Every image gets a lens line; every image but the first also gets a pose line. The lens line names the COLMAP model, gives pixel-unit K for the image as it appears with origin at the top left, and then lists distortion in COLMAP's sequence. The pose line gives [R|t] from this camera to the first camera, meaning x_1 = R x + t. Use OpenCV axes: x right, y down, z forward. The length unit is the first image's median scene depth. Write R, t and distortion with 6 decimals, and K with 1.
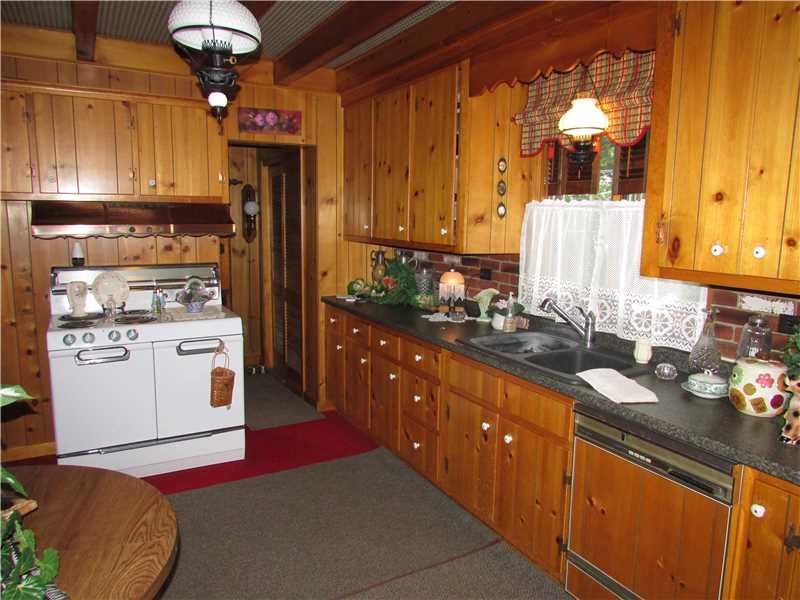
lens RADIAL K [[575.9, 0, 400.6], [0, 575.9, 297.6], [0, 0, 1]] dist [-0.029651, 0.006632]
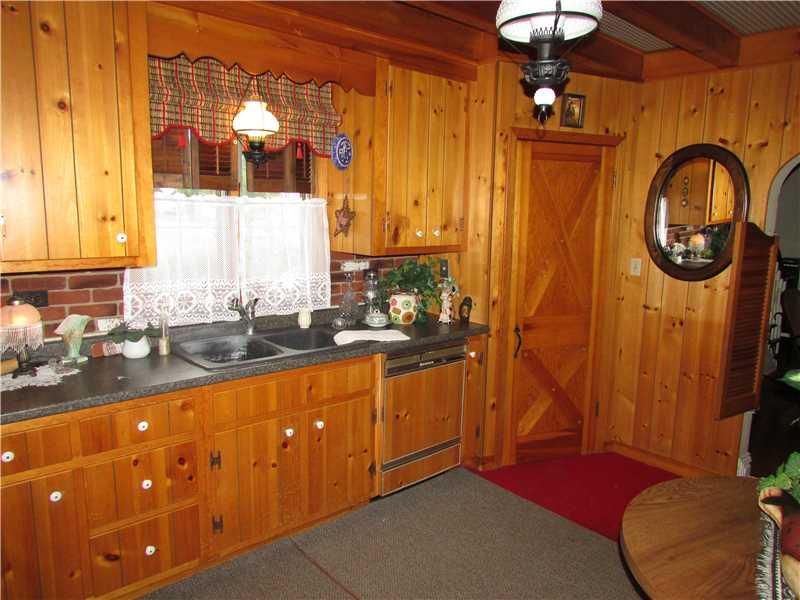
lens RADIAL K [[575.9, 0, 401.7], [0, 575.9, 297.4], [0, 0, 1]] dist [-0.029651, 0.006632]
pose [[-0.216694, -0.172983, 0.960792, -0.747013], [0.115111, 0.972783, 0.201104, -0.163097], [-0.969429, 0.154176, -0.190884, 0.916259]]
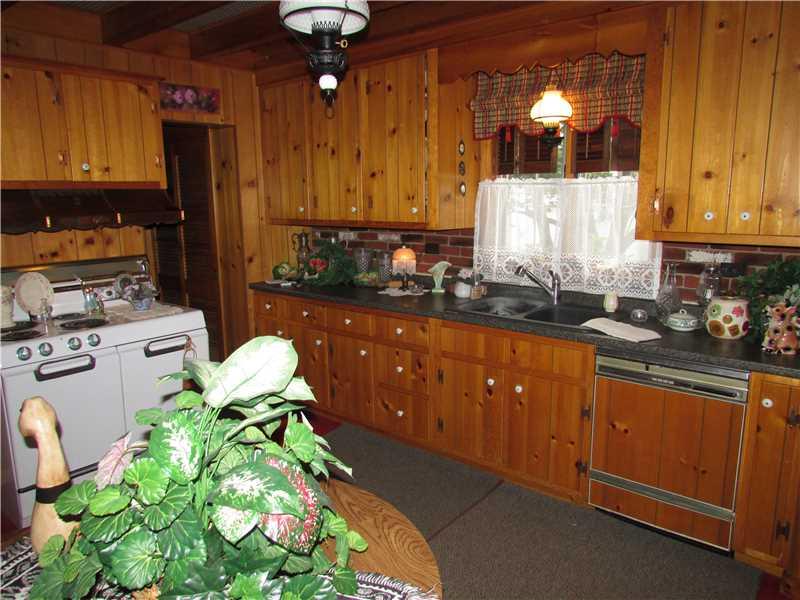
lens RADIAL K [[575.9, 0, 399.8], [0, 575.9, 298.4], [0, 0, 1]] dist [-0.029651, 0.006632]
pose [[0.934215, -0.089031, 0.345422, -0.373440], [0.076233, 0.995811, 0.050488, -0.009464], [-0.348470, -0.020834, 0.937088, 0.009652]]
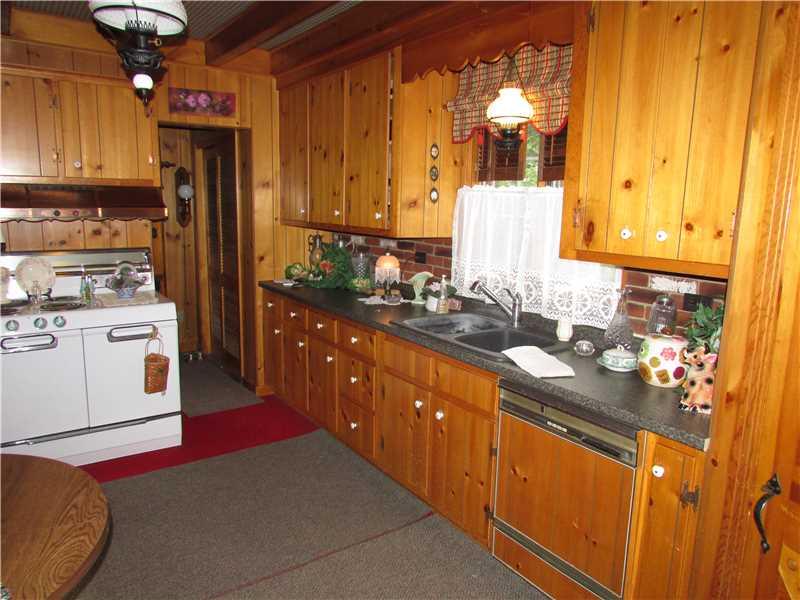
lens RADIAL K [[575.9, 0, 402.0], [0, 575.9, 298.8], [0, 0, 1]] dist [-0.029651, 0.006632]
pose [[0.994934, -0.010608, 0.099973, 0.015553], [0.007744, 0.999550, 0.028990, 0.002825], [-0.100235, -0.028069, 0.994568, -0.024426]]
